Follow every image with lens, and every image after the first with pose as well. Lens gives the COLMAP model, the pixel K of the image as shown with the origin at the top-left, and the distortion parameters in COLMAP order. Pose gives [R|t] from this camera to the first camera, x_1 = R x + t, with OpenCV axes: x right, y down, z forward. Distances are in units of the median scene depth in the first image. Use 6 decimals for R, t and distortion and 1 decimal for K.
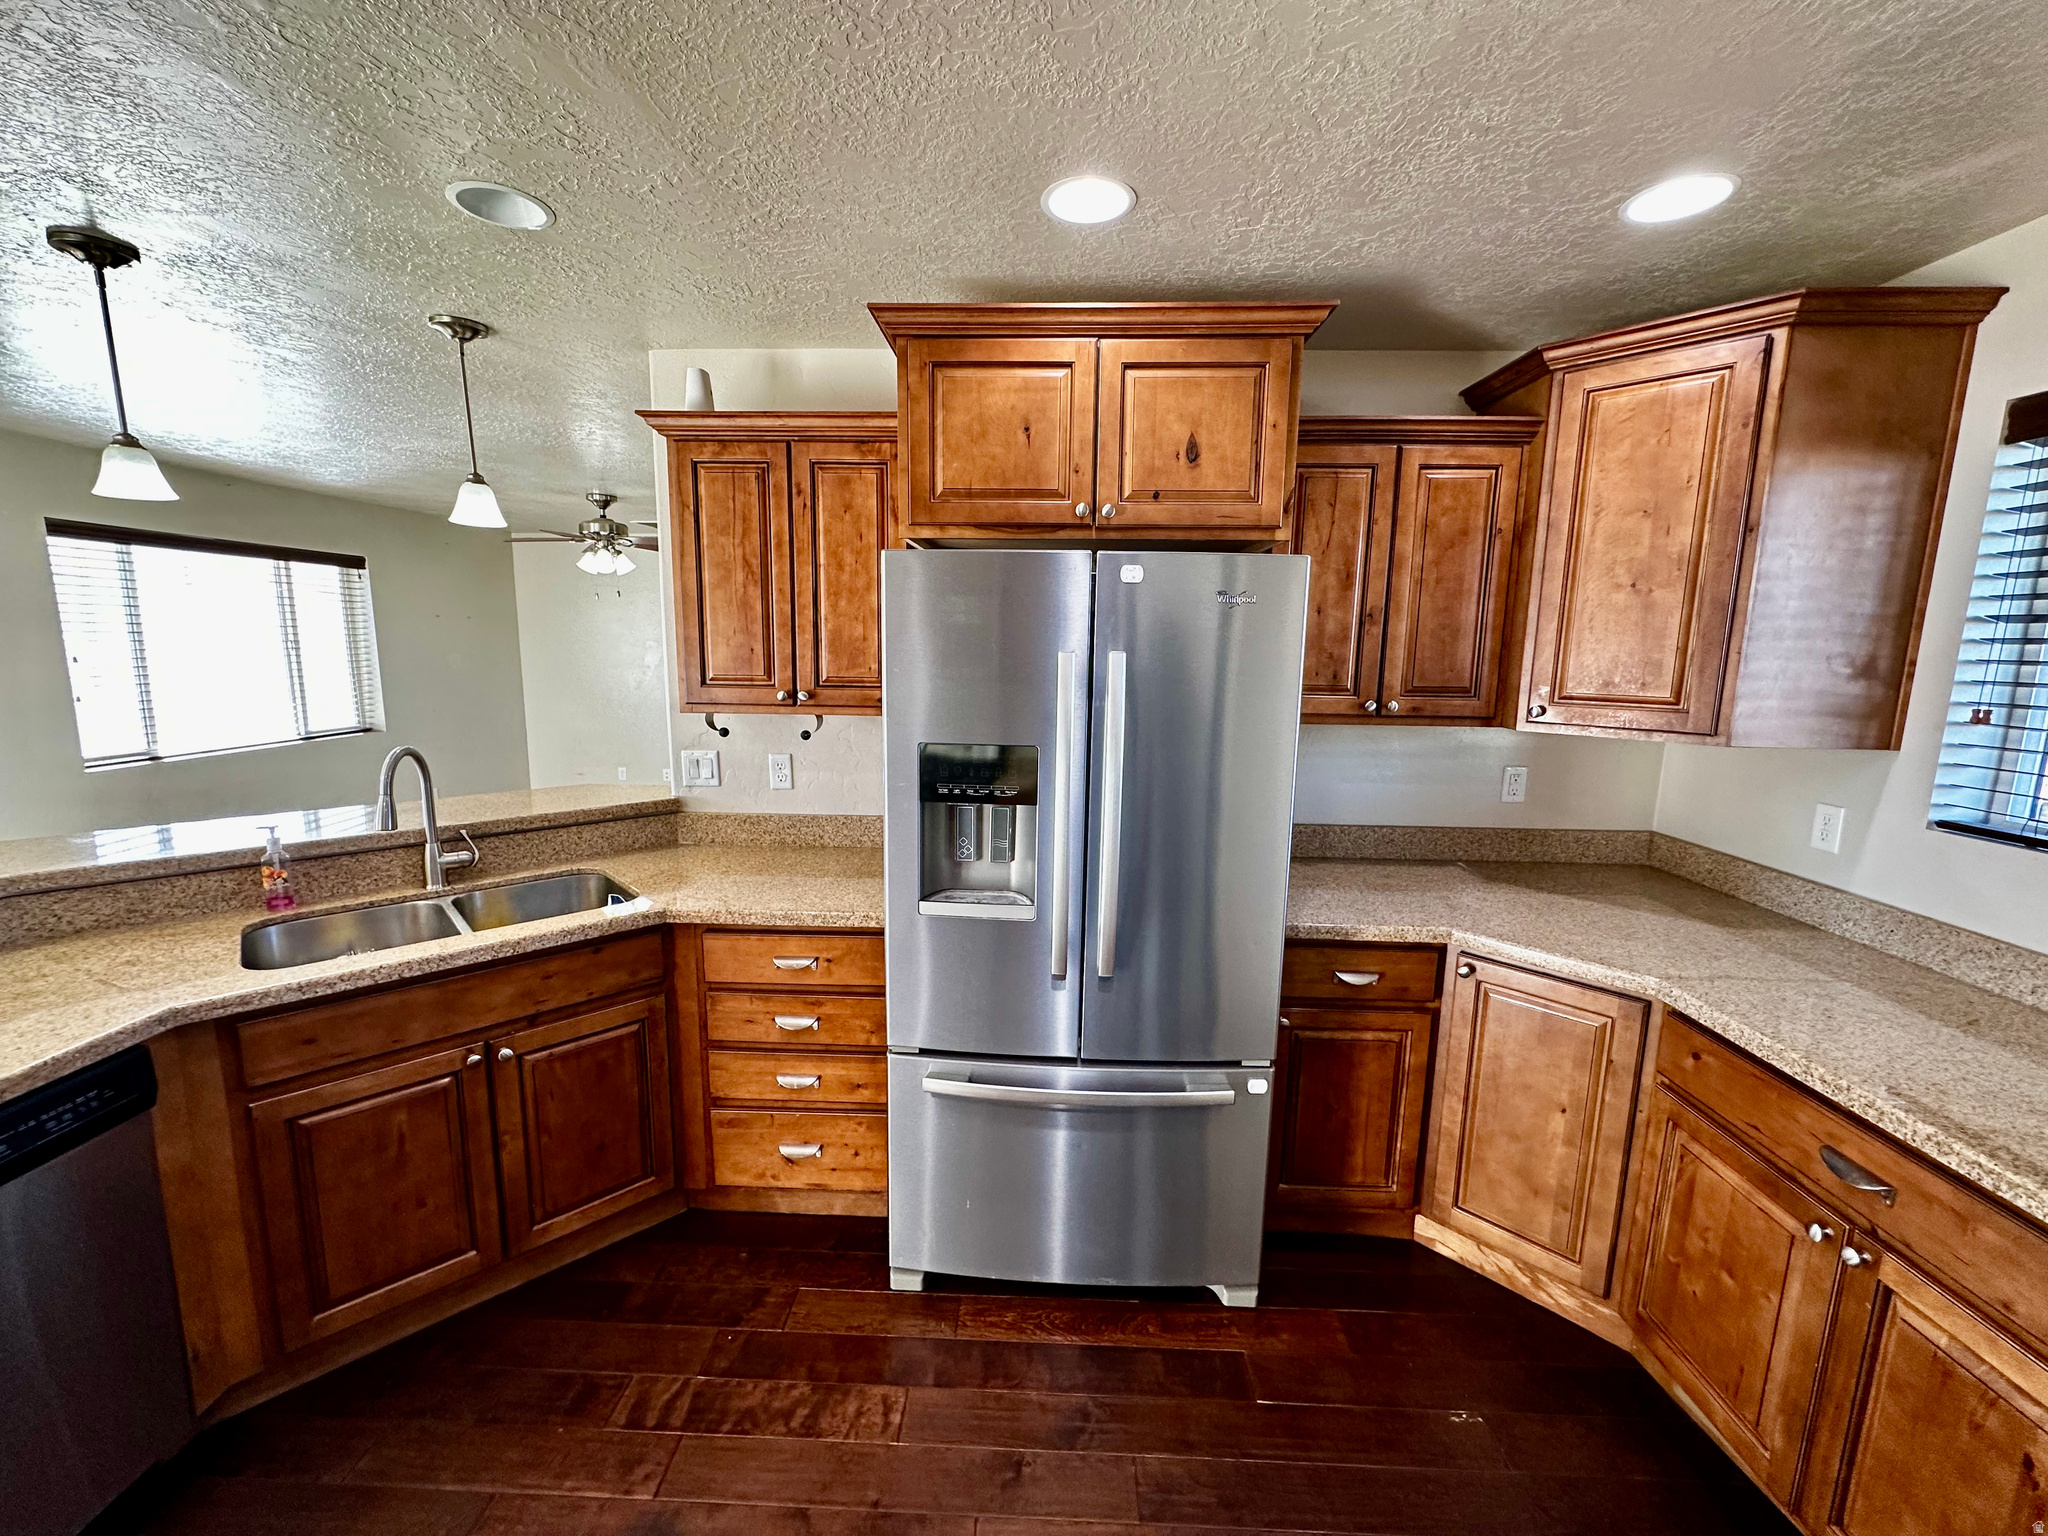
lens RADIAL K [[817.5, 0, 1022.8], [0, 817.5, 767.8], [0, 0, 1]] dist [-0.003166, 0.000749]
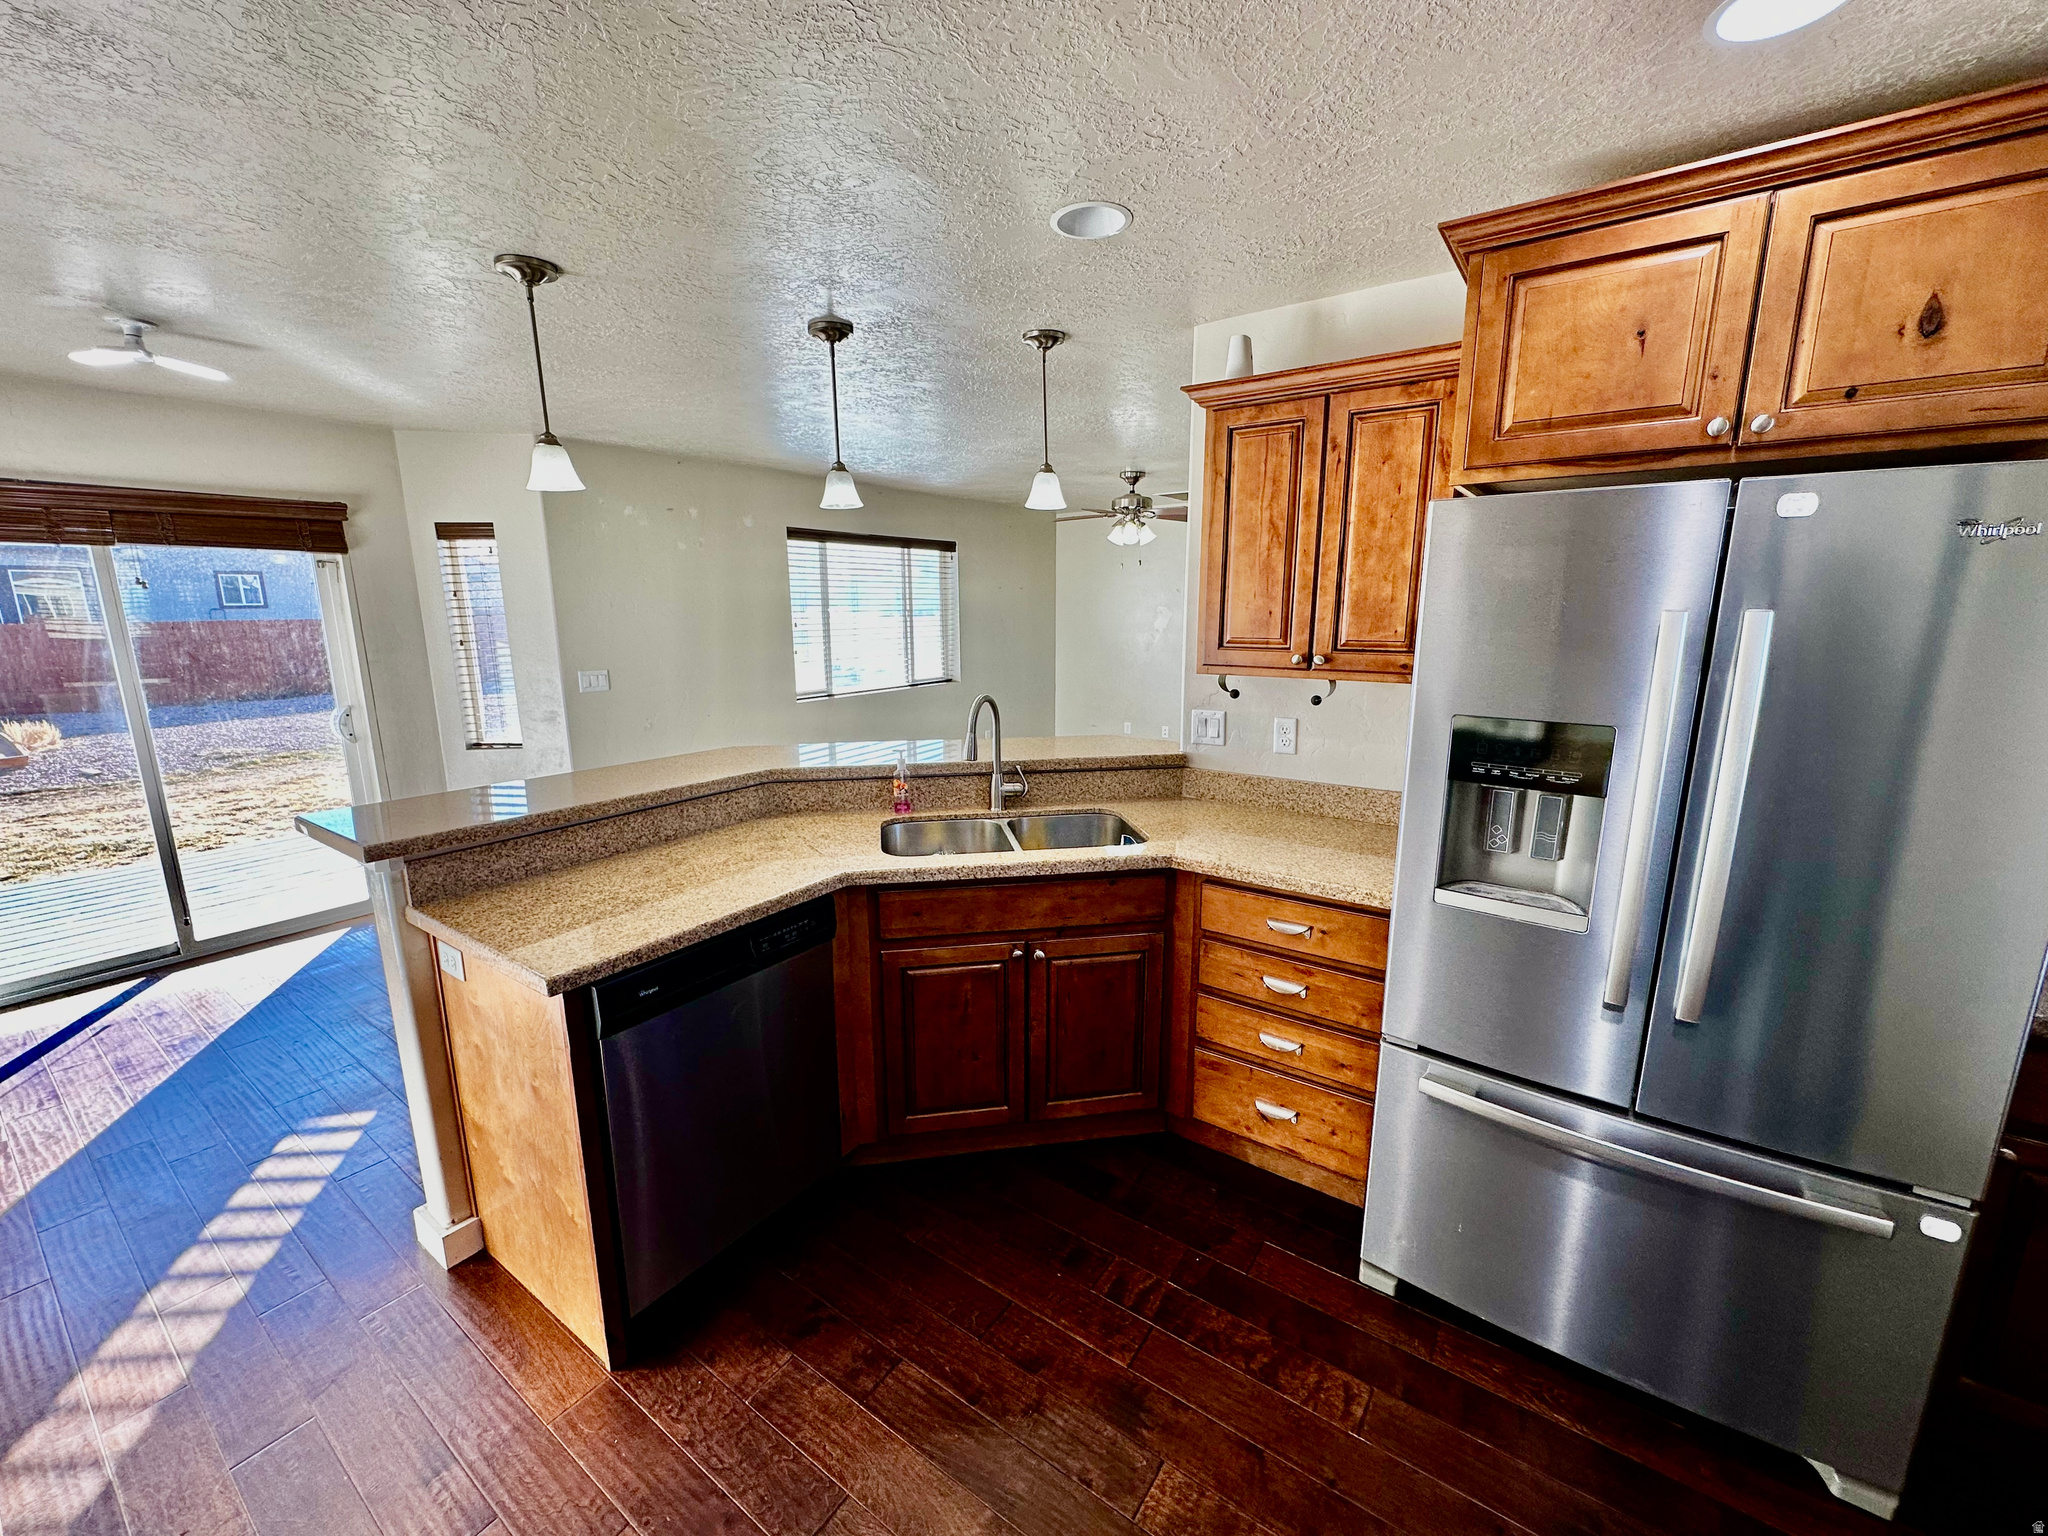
lens RADIAL K [[817.5, 0, 1021.7], [0, 817.5, 767.9], [0, 0, 1]] dist [-0.003166, 0.000749]
pose [[0.836448, 0.091708, -0.540319, -0.030561], [-0.067945, 0.995647, 0.063808, 0.002358], [0.543818, -0.016660, 0.839038, -0.014182]]
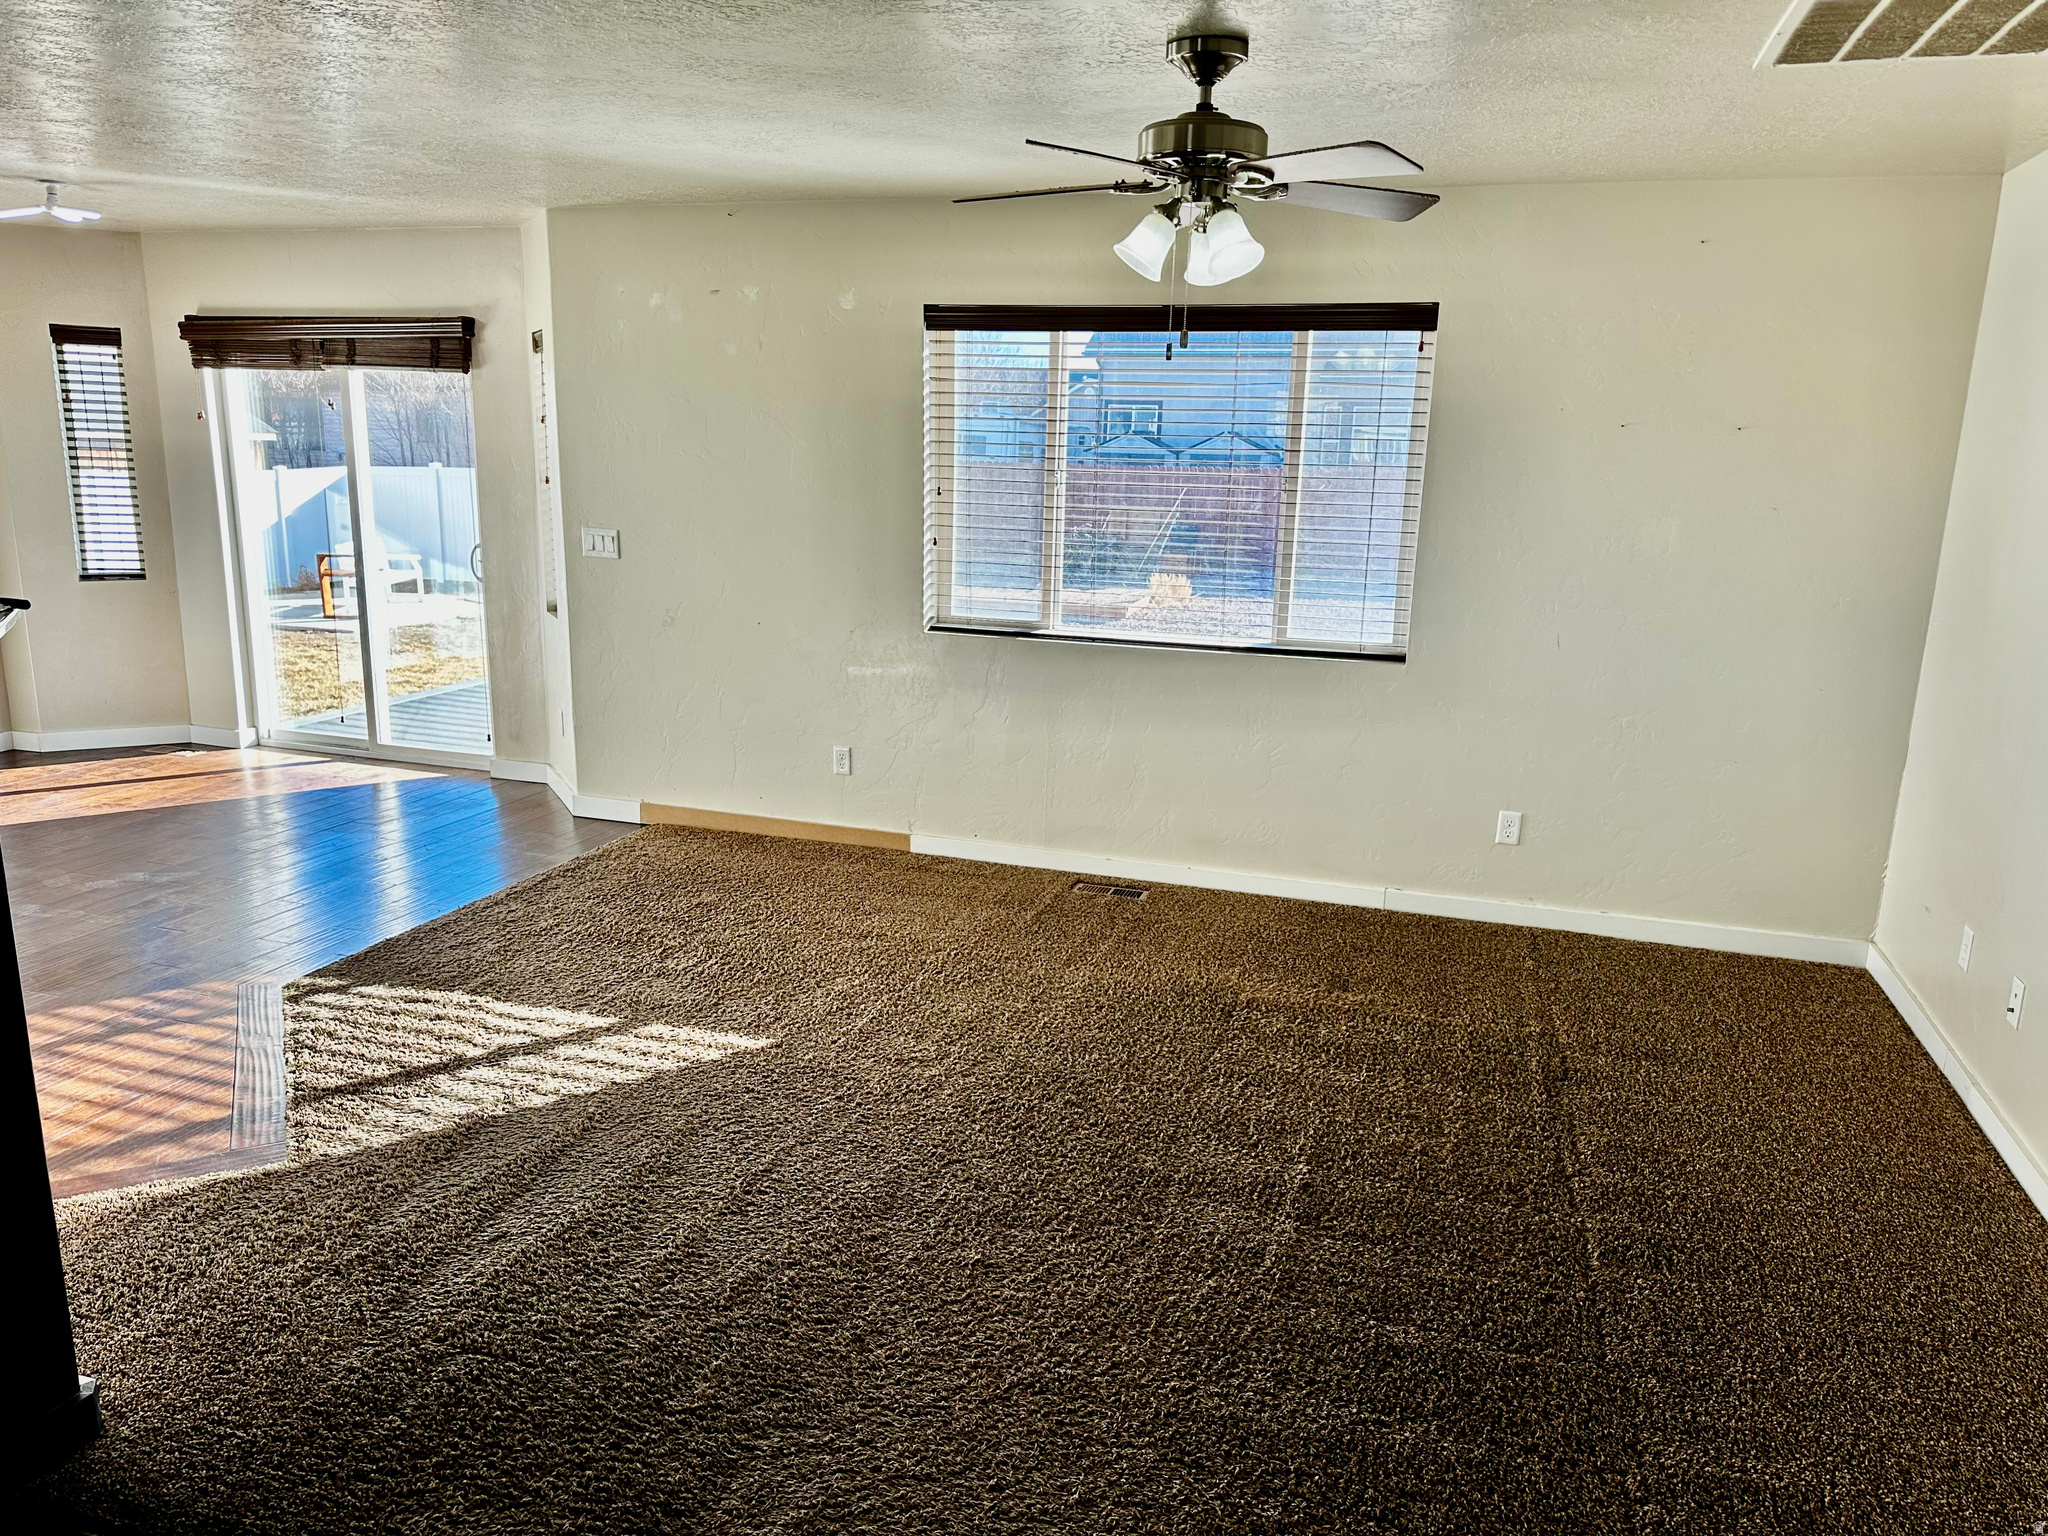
lens RADIAL K [[1441.4, 0, 1010.2], [0, 1441.4, 757.6], [0, 0, 1]] dist [0.062549, -0.074906]
pose [[-0.280613, 0.184118, -0.941996, 0.325374], [-0.179600, 0.954022, 0.239970, -0.454854], [0.942868, 0.236521, -0.234644, 2.848645]]
